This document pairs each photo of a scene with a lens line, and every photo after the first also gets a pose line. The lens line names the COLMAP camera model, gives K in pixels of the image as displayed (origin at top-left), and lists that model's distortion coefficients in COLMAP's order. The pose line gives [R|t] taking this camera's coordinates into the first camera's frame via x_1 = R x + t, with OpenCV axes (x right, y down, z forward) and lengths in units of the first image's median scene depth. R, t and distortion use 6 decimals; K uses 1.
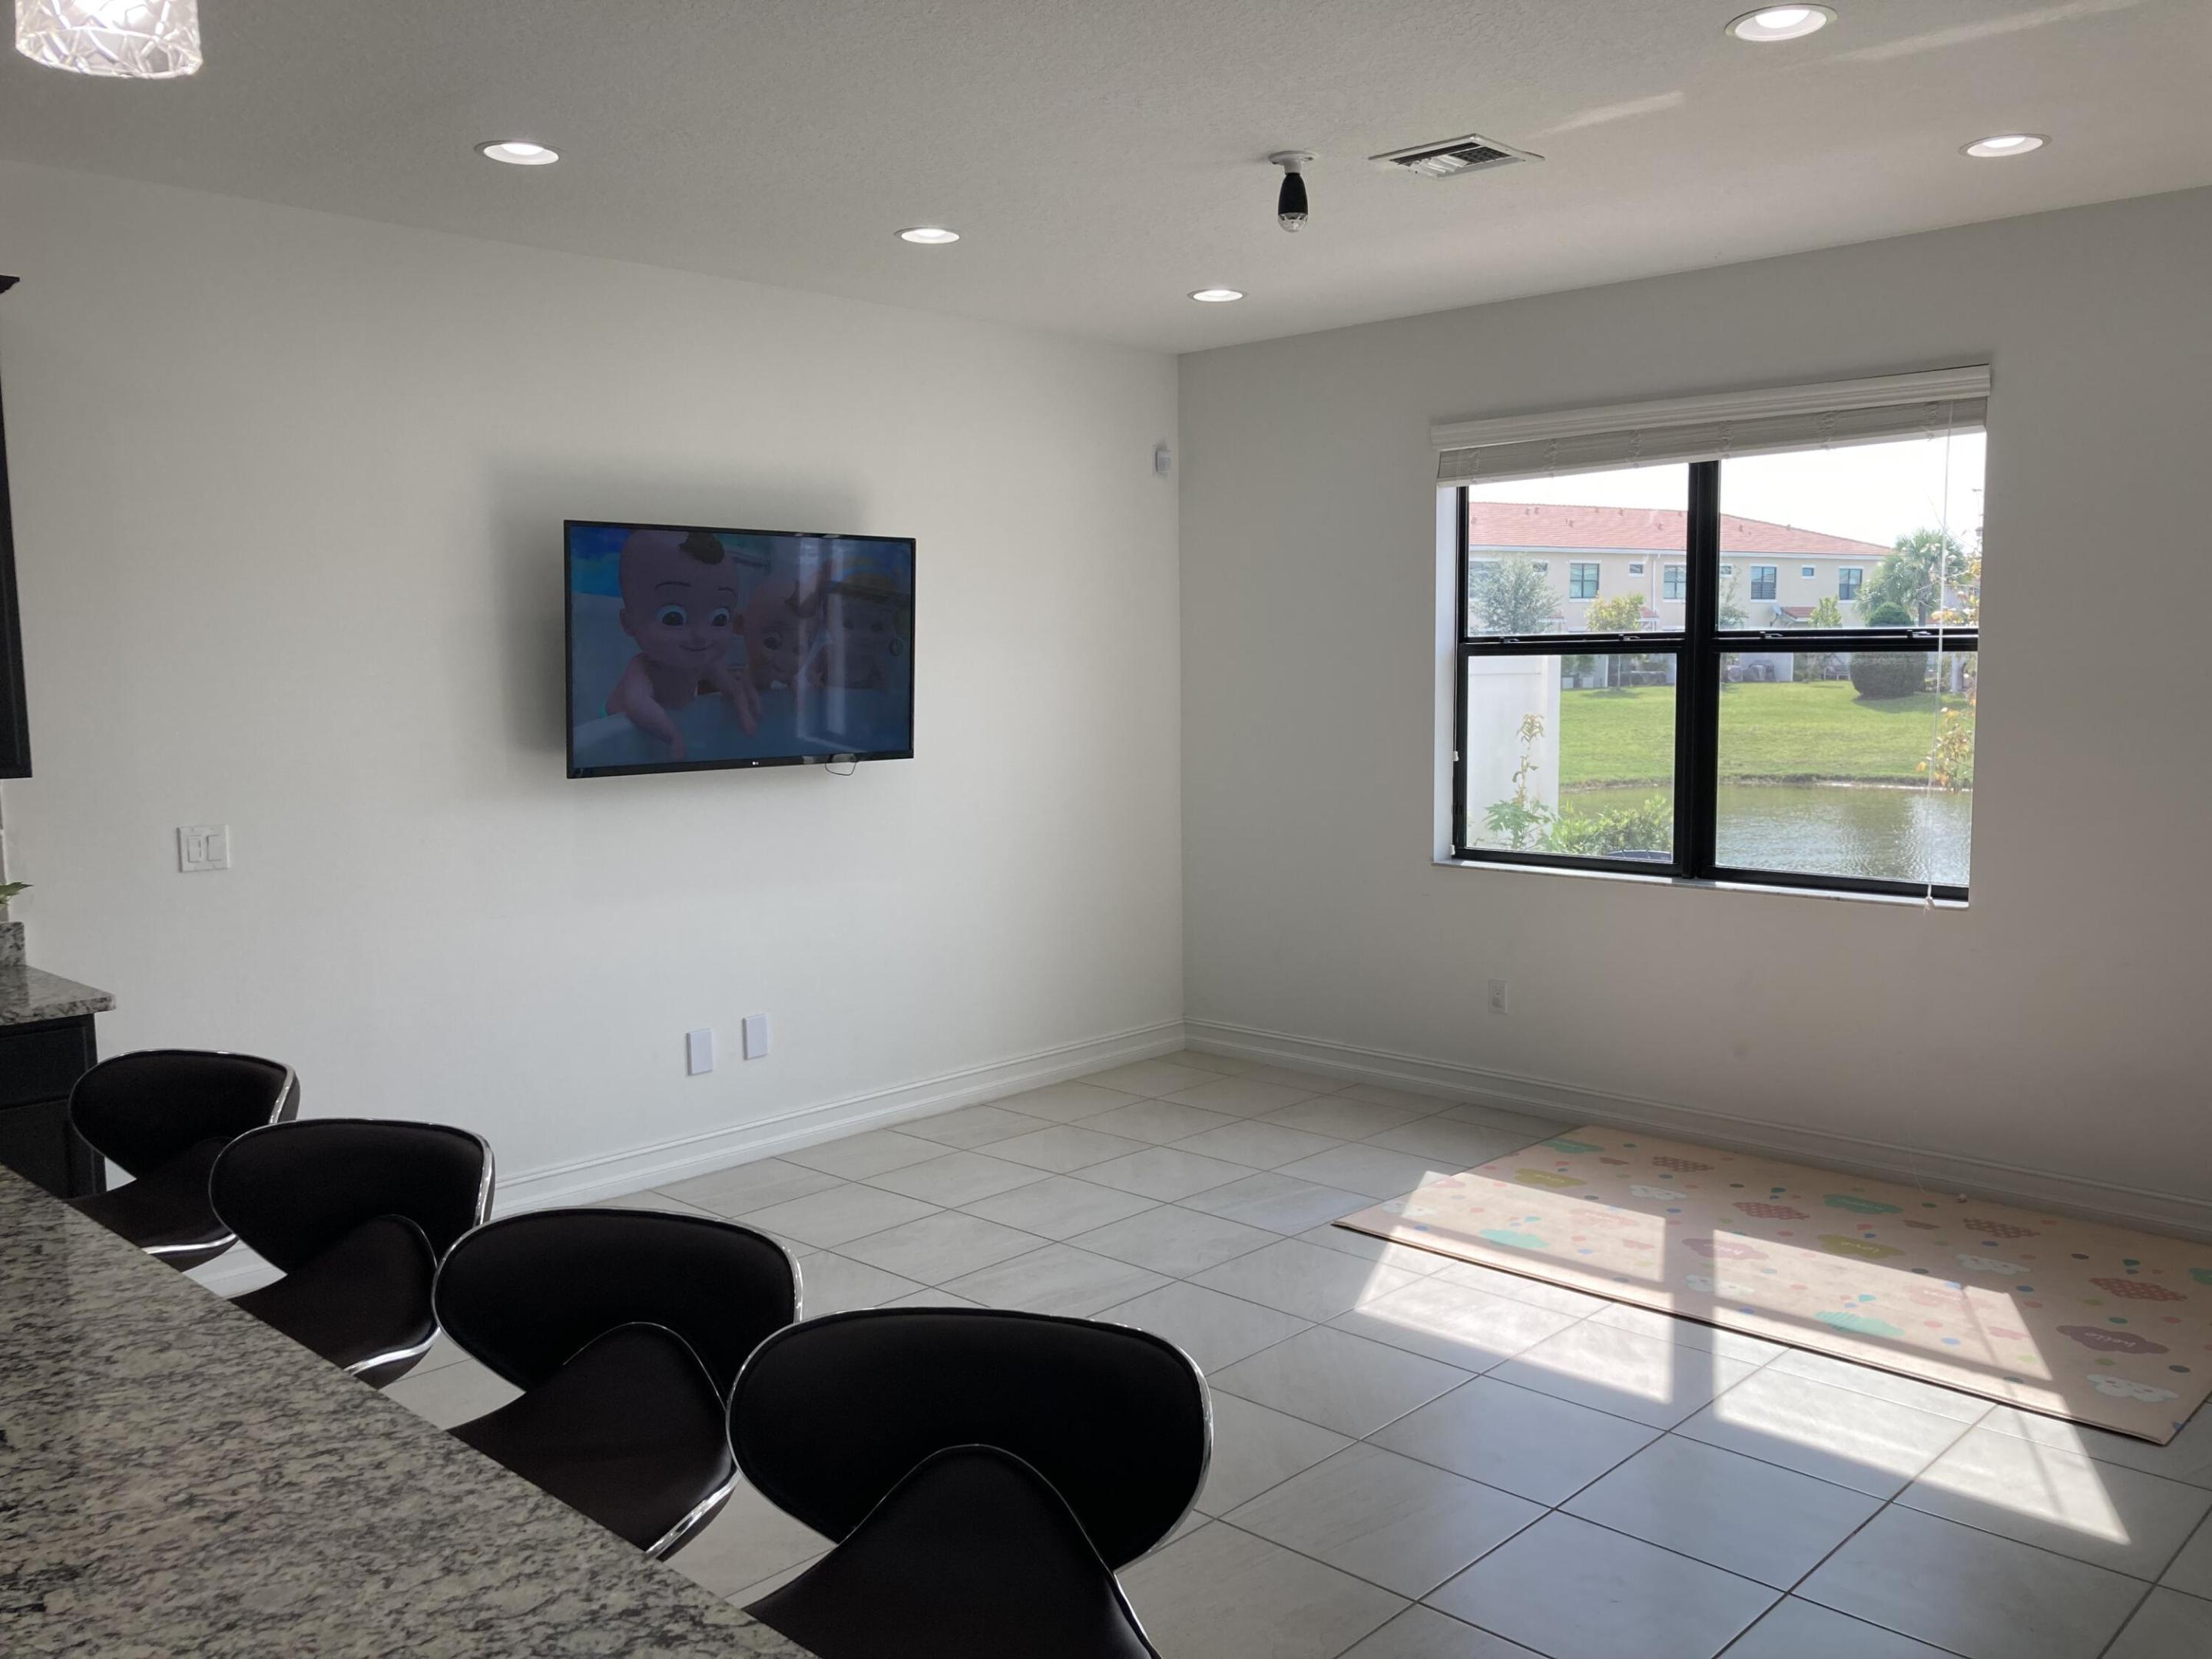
lens RADIAL K [[1817.6, 0, 1126.1], [0, 1817.6, 837.8], [0, 0, 1]] dist [0.015187, -0.000008]
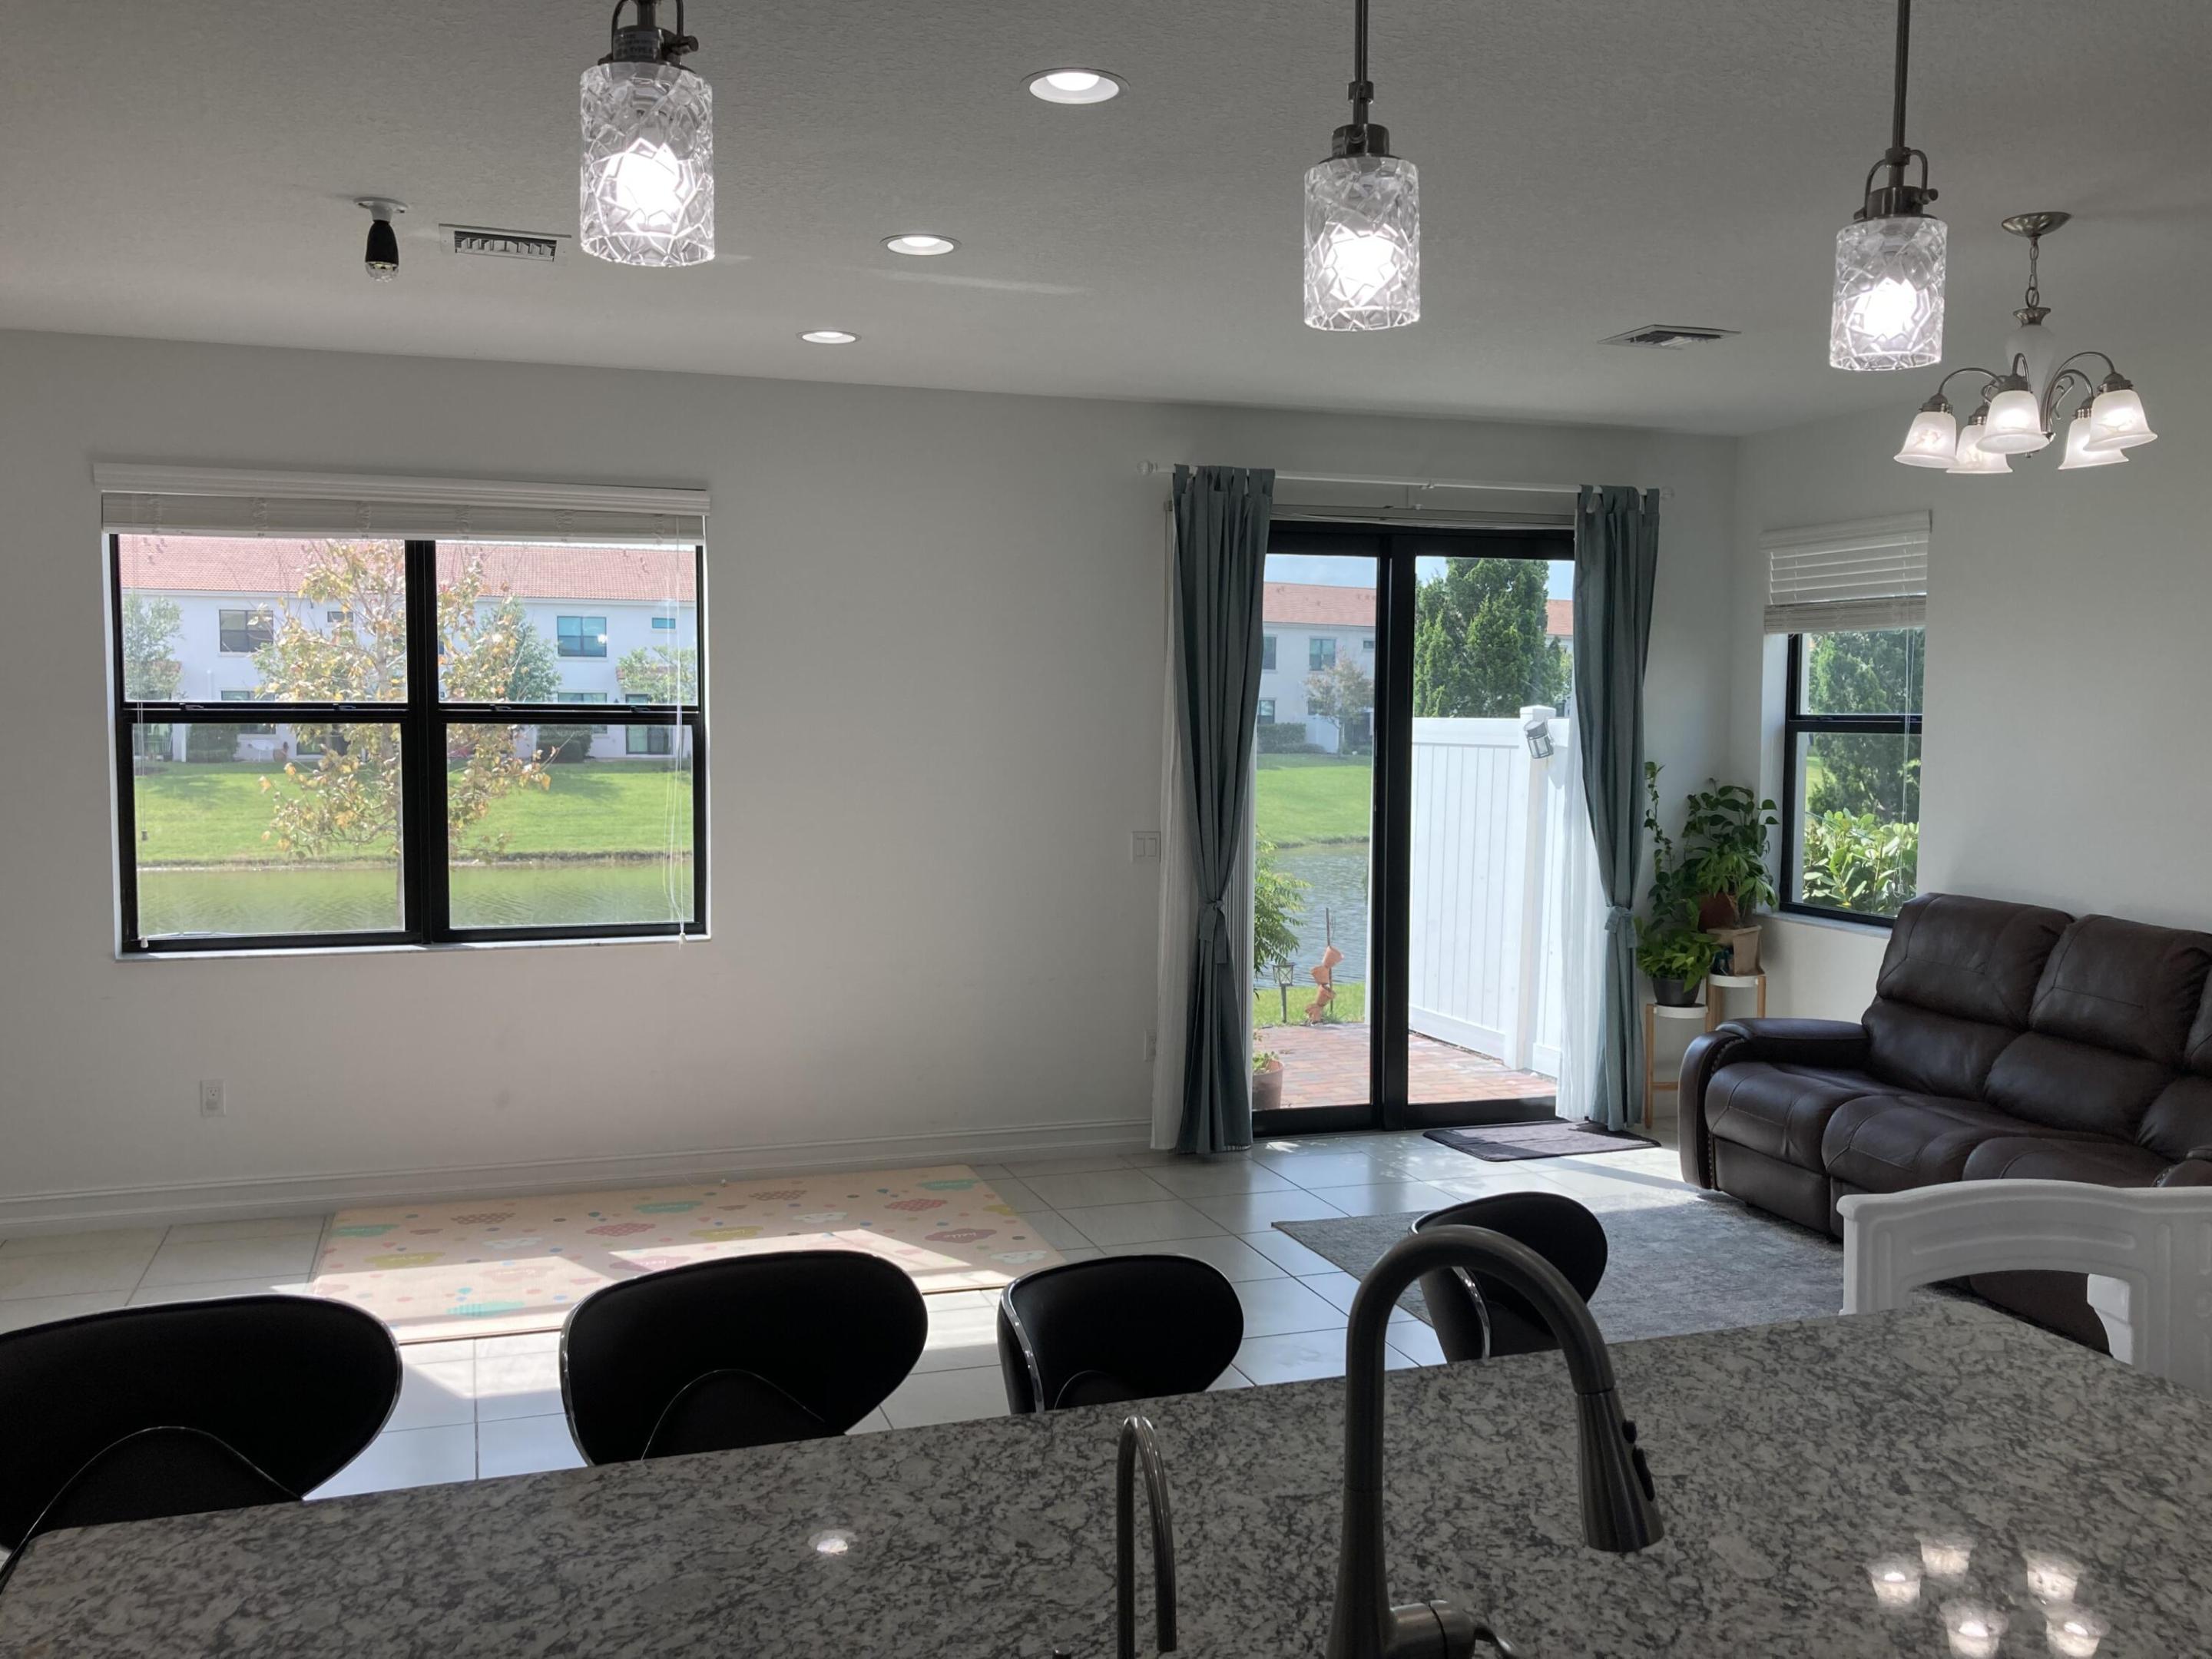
lens RADIAL K [[1886.6, 0, 1112.8], [0, 1886.6, 819.1], [0, 0, 1]] dist [0.023719, -0.012691]
pose [[0.465102, -0.037373, 0.884468, -0.496081], [0.080451, 0.996759, -0.000187, -0.018003], [-0.881594, 0.071243, 0.466601, 0.178166]]
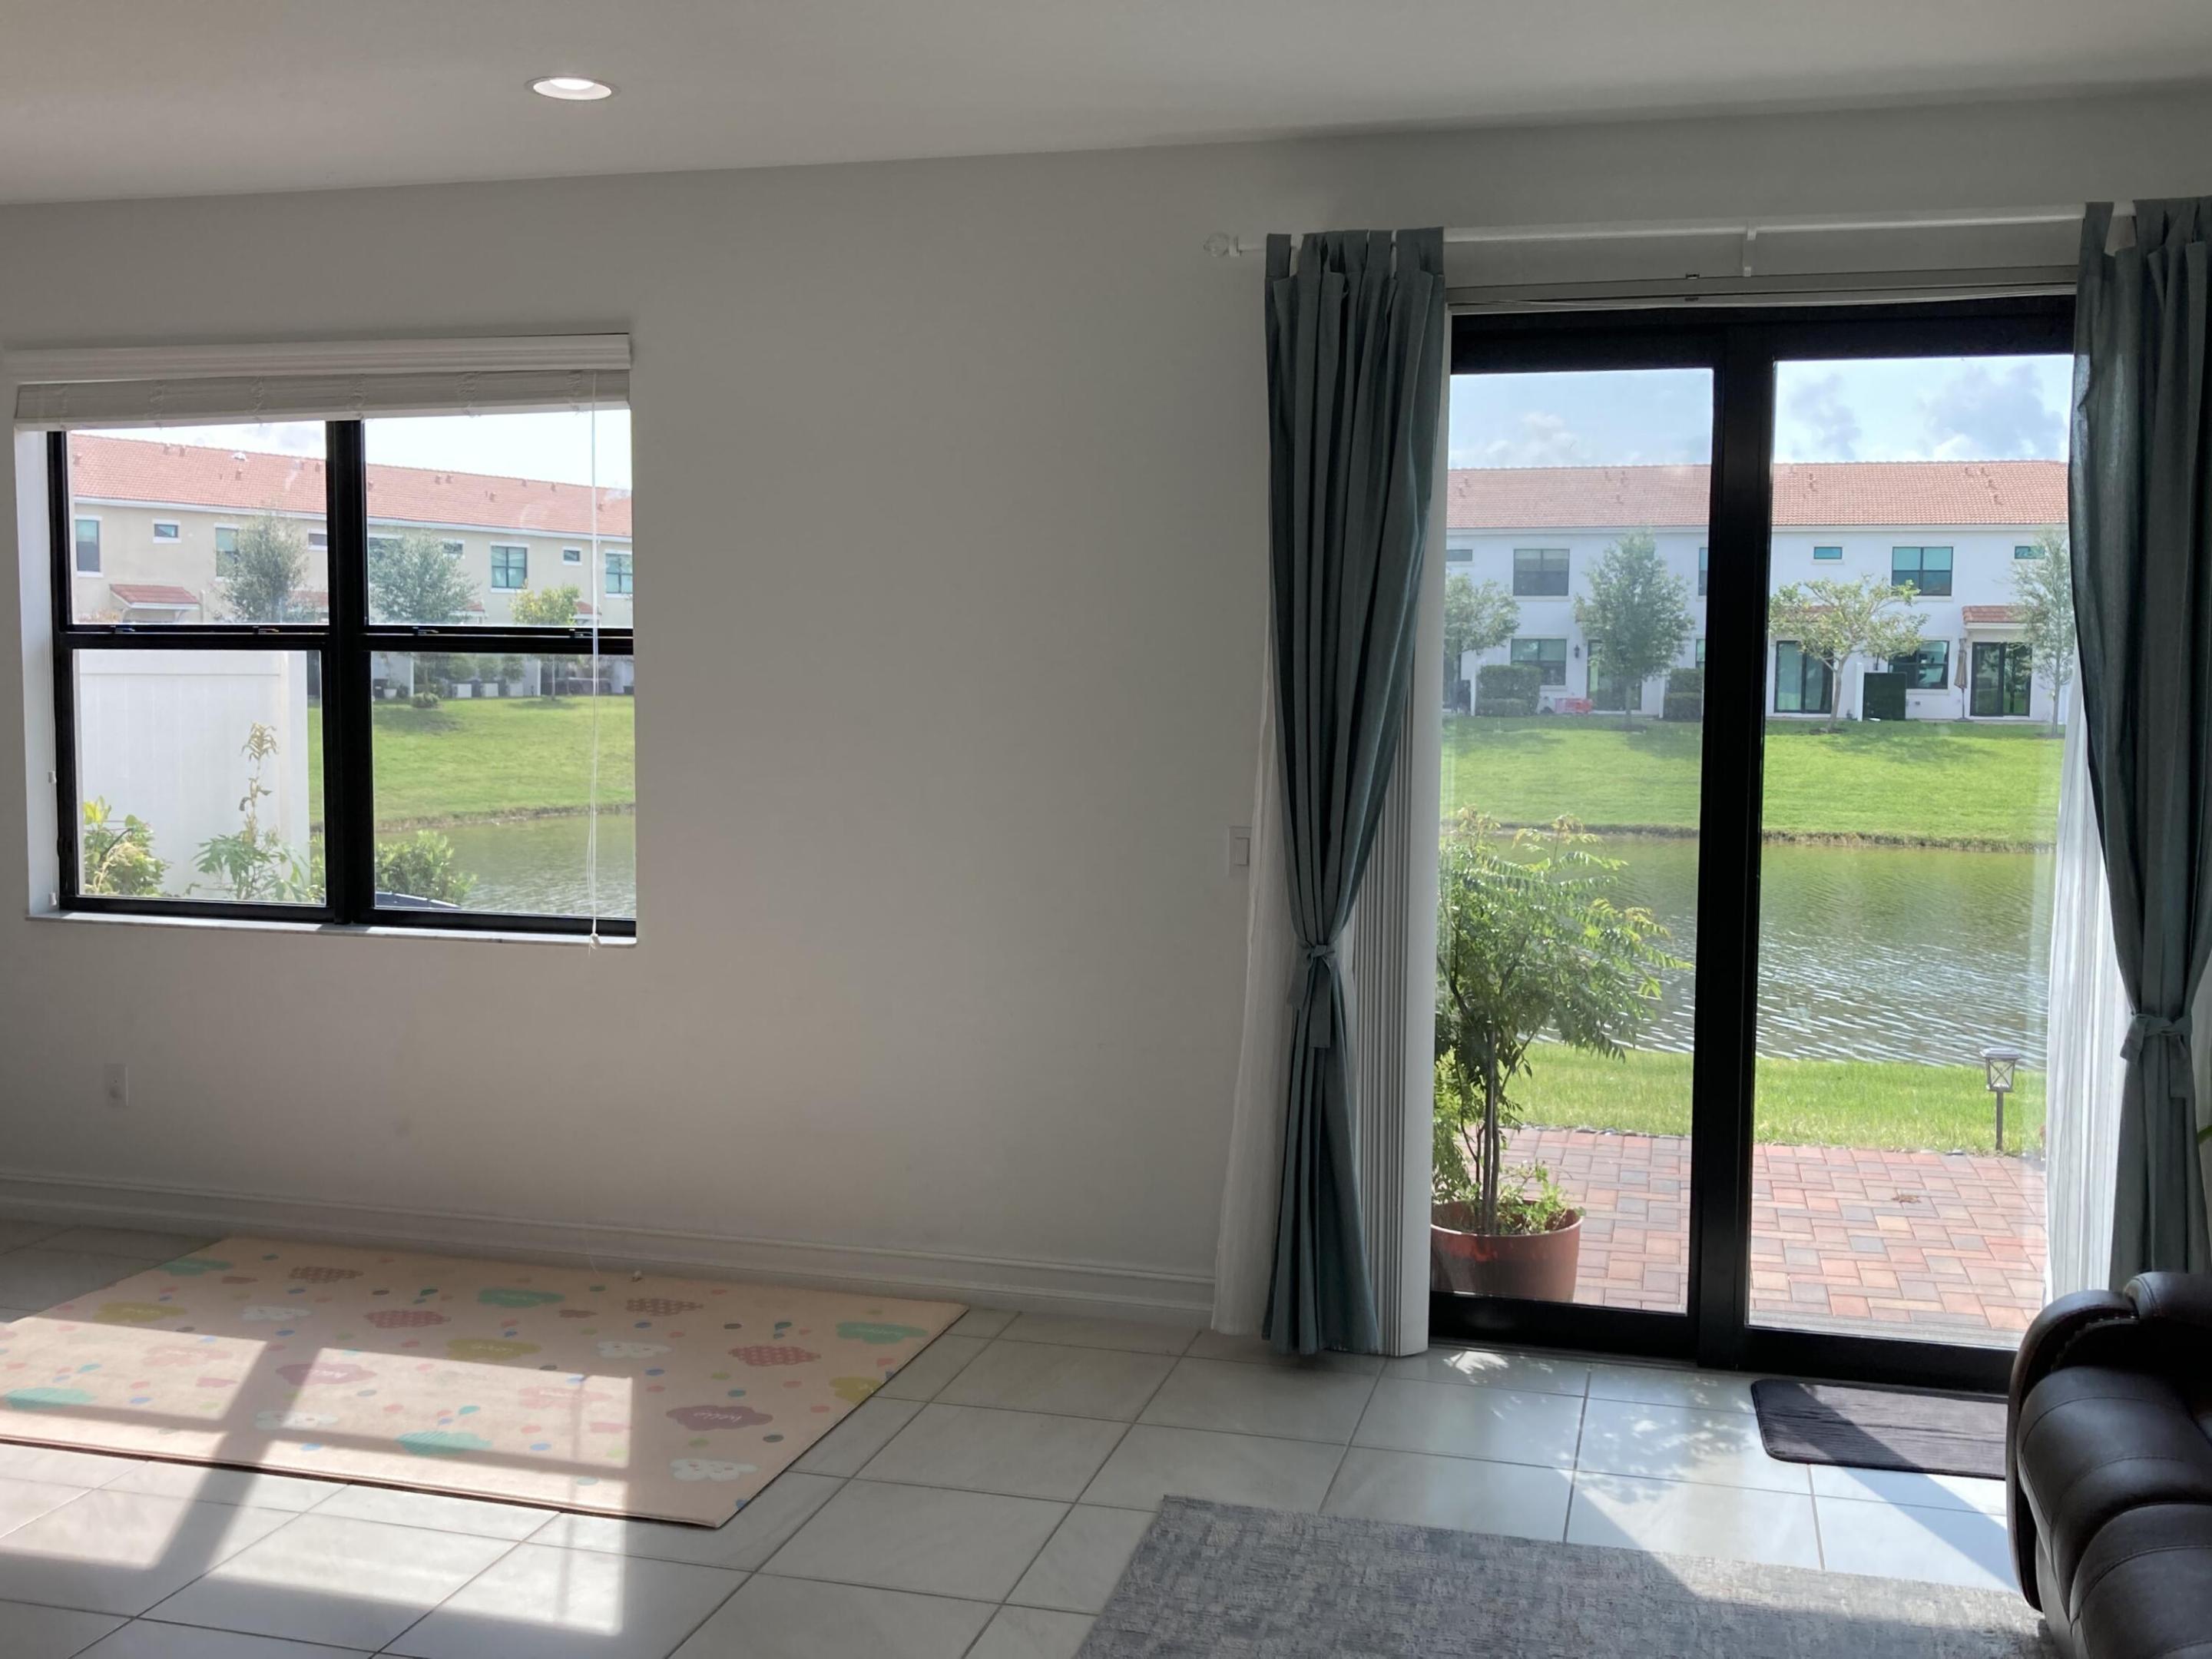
lens RADIAL K [[2205.3, 0, 1107.7], [0, 2205.3, 825.3], [0, 0, 1]] dist [0.001208, 0.000000]
pose [[0.878279, -0.018142, 0.477804, 0.151469], [0.029676, 0.999422, -0.016602, 0.005136], [-0.477227, 0.028760, 0.878310, -0.046381]]
